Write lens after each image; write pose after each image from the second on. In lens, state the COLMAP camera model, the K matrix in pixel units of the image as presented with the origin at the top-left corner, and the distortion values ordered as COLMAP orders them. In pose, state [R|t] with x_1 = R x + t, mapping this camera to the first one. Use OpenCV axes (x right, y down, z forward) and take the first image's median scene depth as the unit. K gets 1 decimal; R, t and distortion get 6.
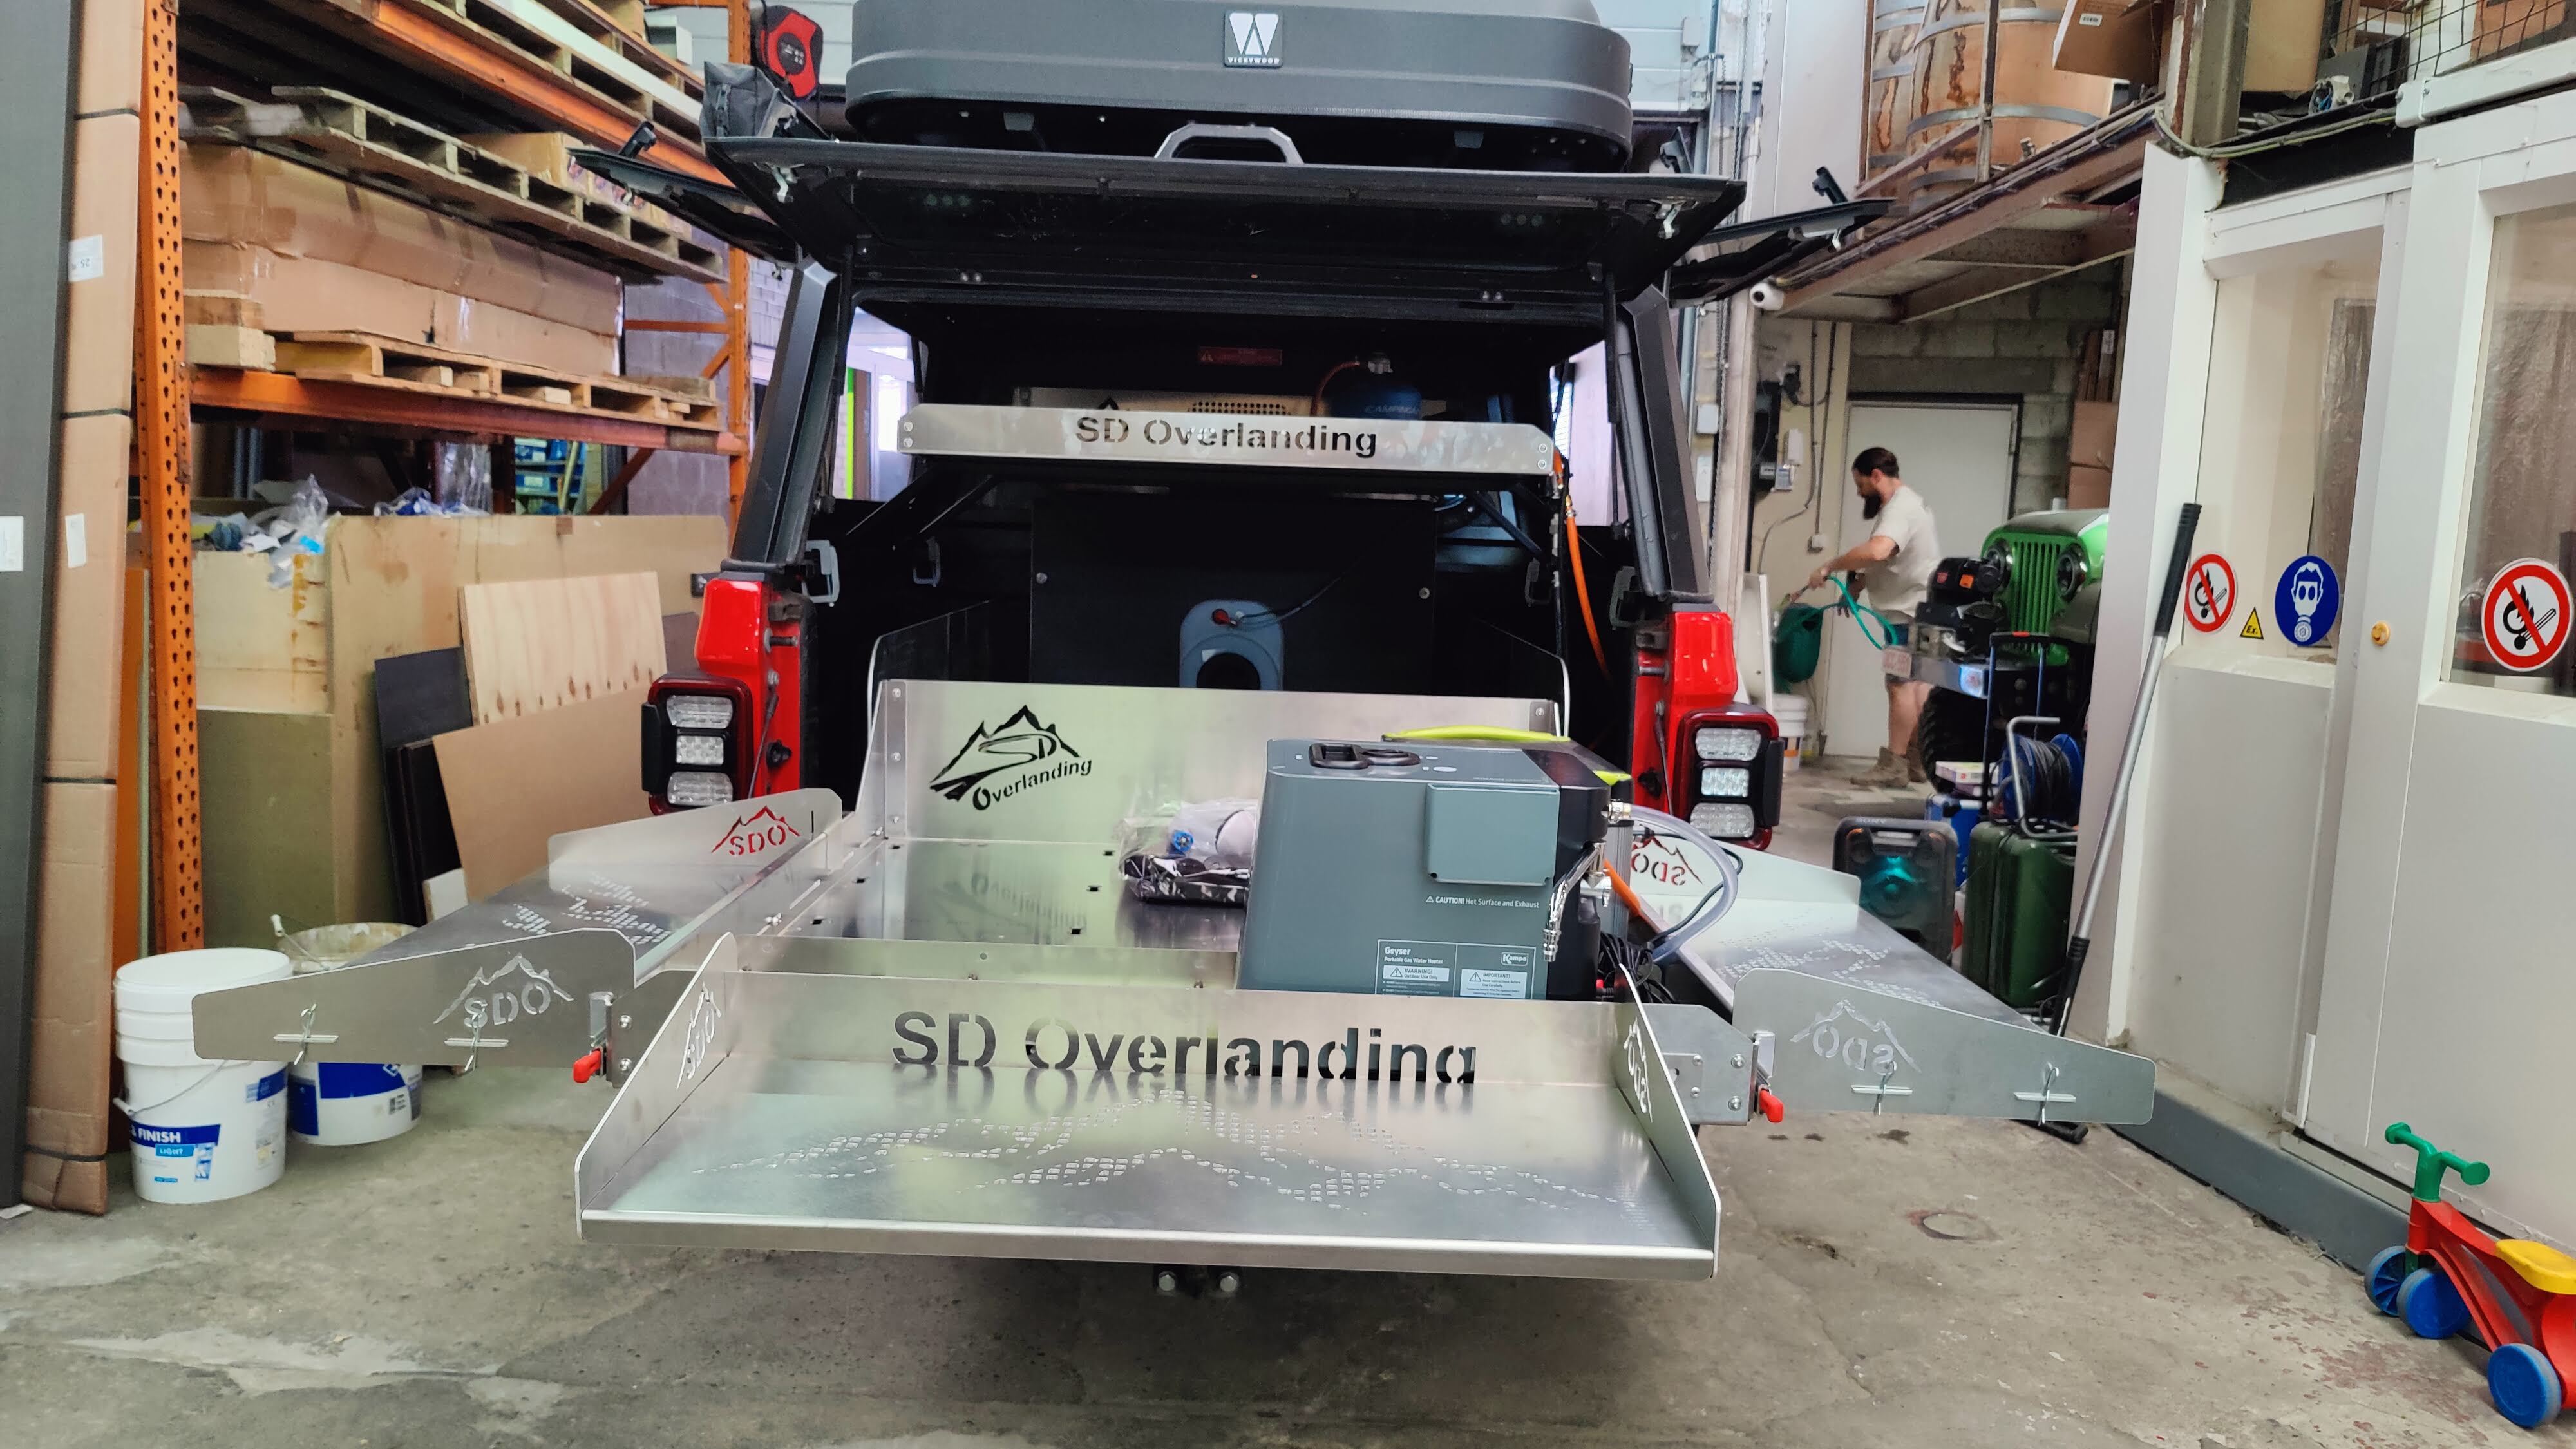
lens RADIAL K [[1782.4, 0, 1284.9], [0, 1782.4, 748.9], [0, 0, 1]] dist [0.051080, -0.049497]
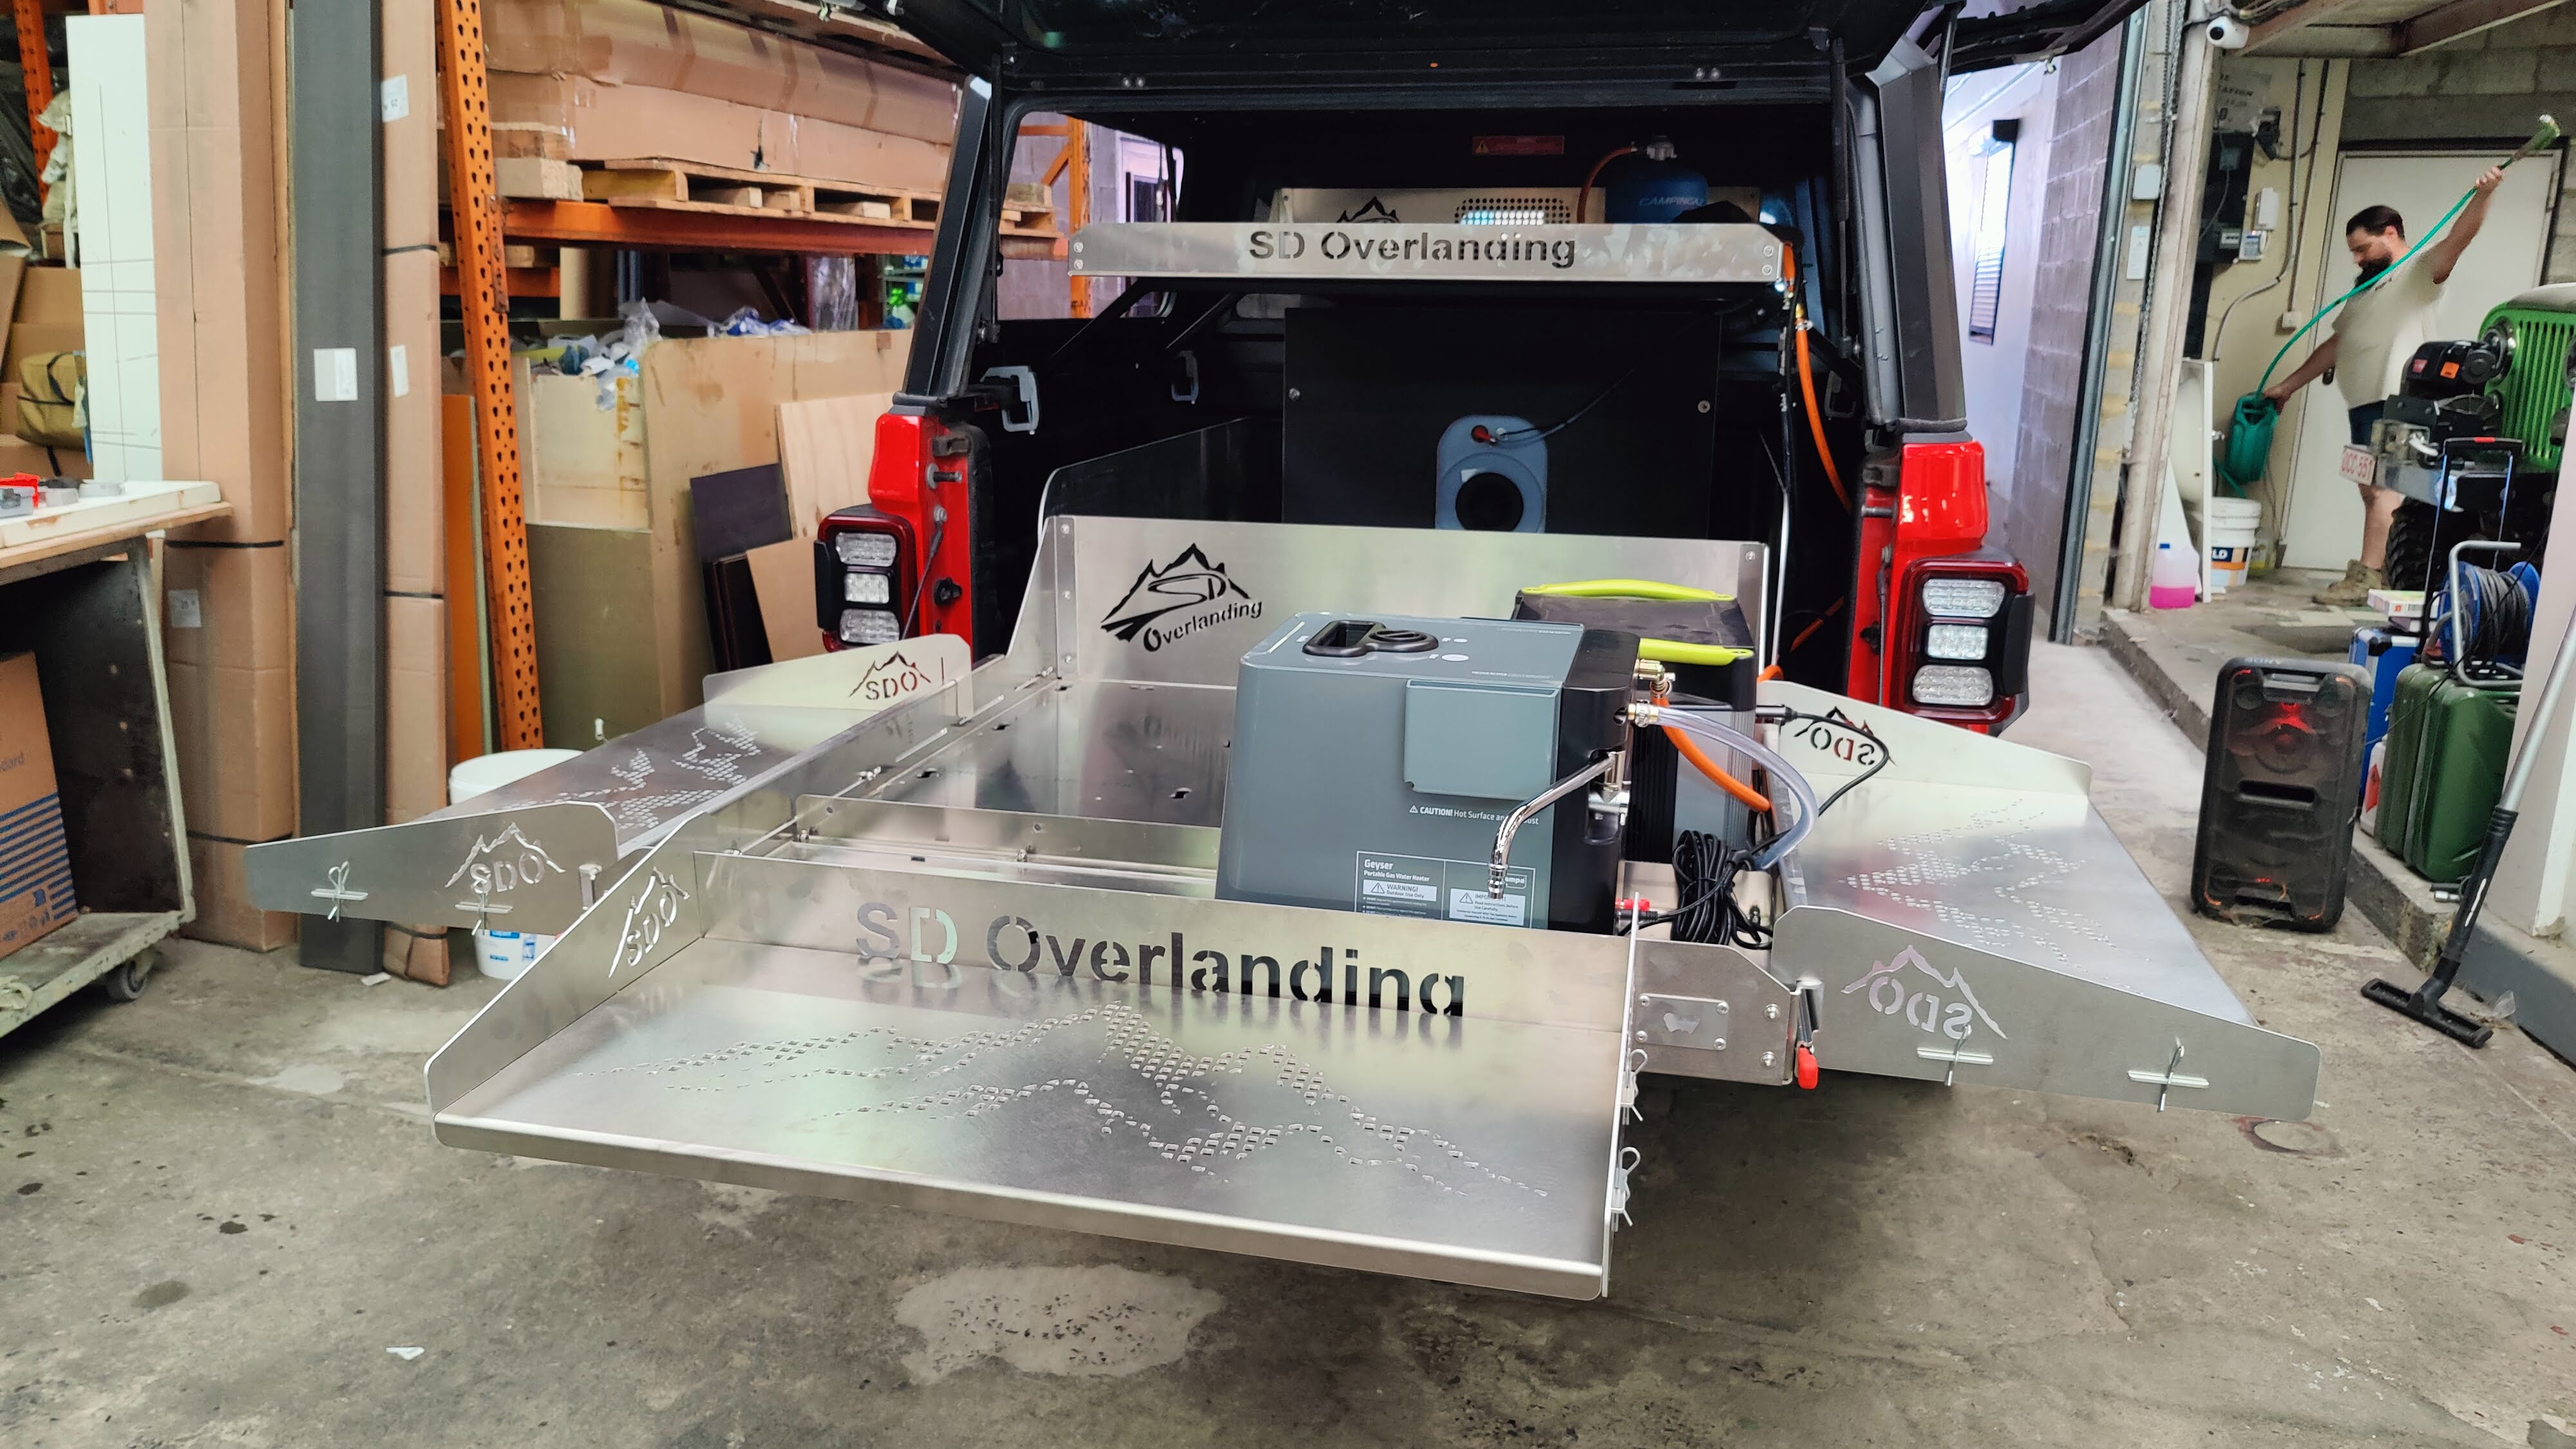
lens RADIAL K [[1782.4, 0, 1294.7], [0, 1782.4, 731.5], [0, 0, 1]] dist [0.051080, -0.049497]
pose [[0.972663, 0.033384, -0.229808, 0.087710], [-0.008668, 0.994143, 0.107728, -0.018812], [0.232058, -0.102791, 0.967255, 0.053800]]
